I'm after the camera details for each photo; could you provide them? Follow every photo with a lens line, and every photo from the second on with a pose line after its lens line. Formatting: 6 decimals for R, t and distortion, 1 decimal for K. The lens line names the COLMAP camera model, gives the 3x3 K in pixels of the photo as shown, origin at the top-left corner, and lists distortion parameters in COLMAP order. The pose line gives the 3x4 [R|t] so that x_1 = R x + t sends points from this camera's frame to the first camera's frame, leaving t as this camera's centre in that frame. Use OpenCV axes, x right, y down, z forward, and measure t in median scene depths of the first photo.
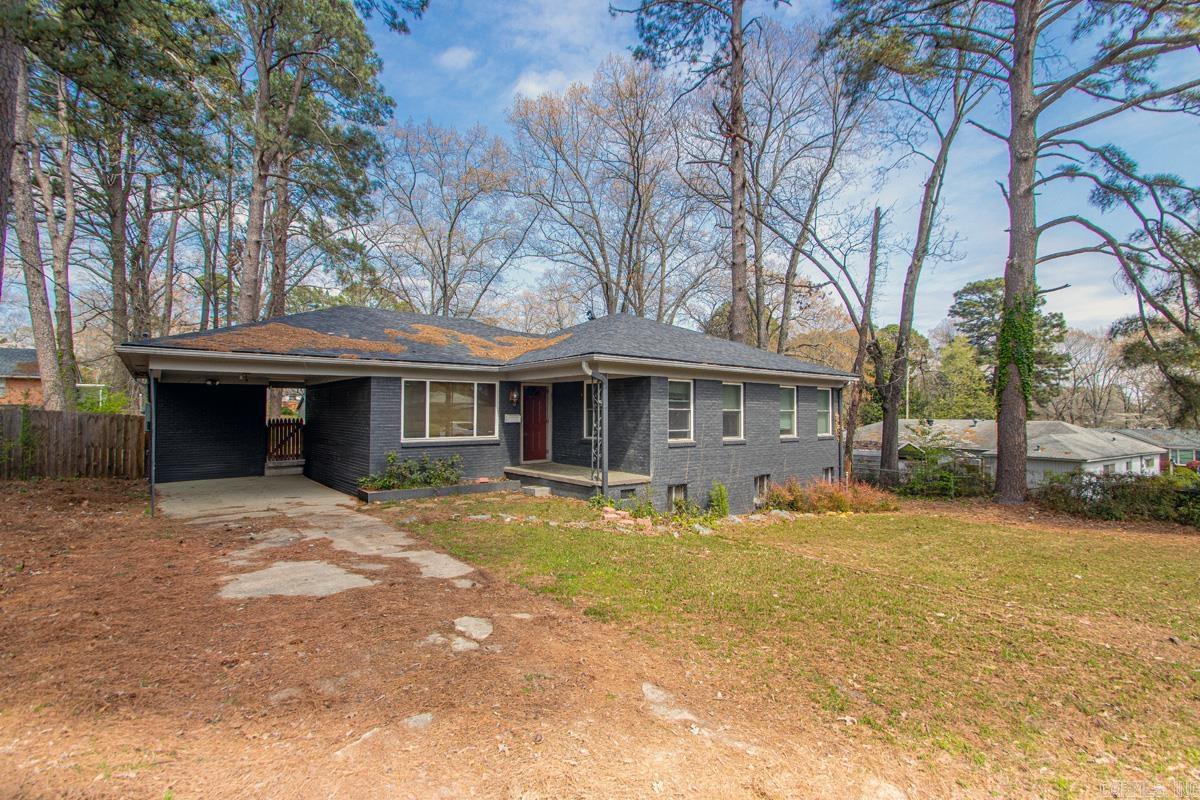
lens RADIAL K [[574.1, 0, 600.0], [0, 574.1, 400.0], [0, 0, 1]] dist [0.000725, -0.000137]
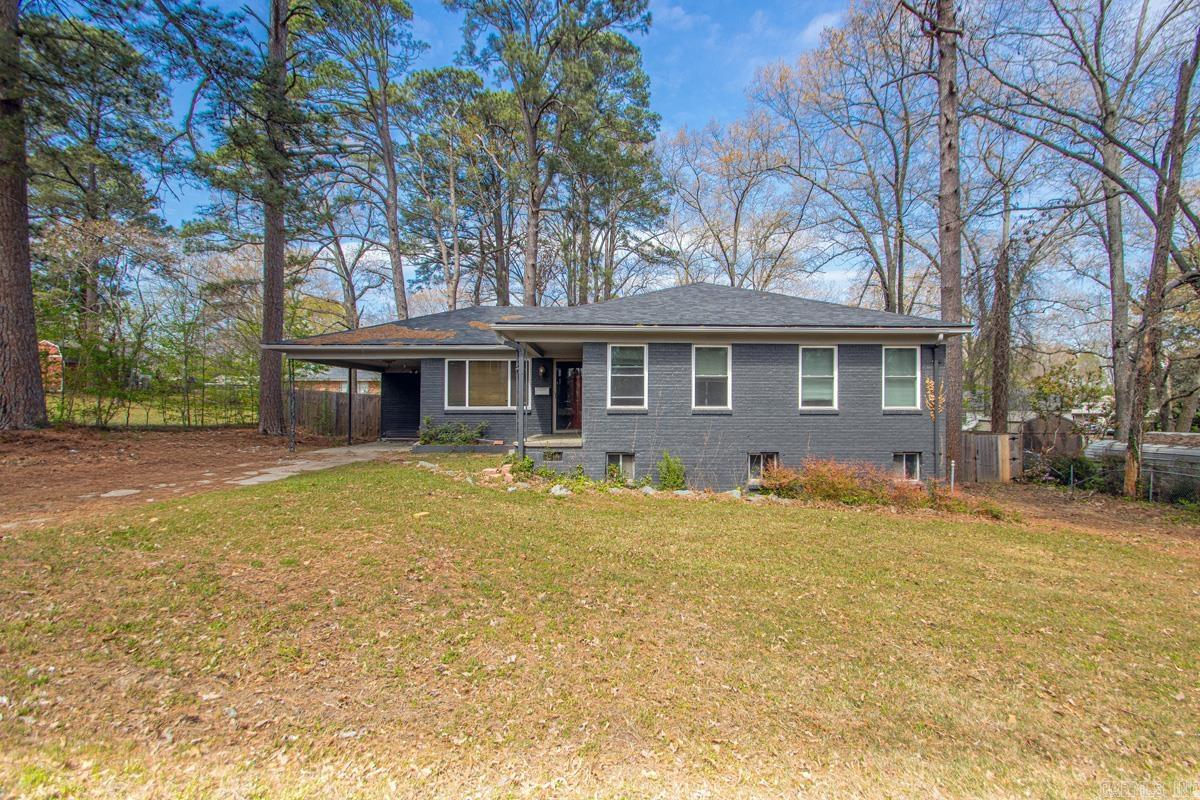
lens RADIAL K [[573.6, 0, 604.1], [0, 573.6, 408.2], [0, 0, 1]] dist [-0.001615, -0.000956]
pose [[0.787211, -0.003161, -0.616676, 0.635978], [0.014755, 0.999797, 0.013710, 0.052219], [0.616508, -0.019891, 0.787098, 0.196983]]
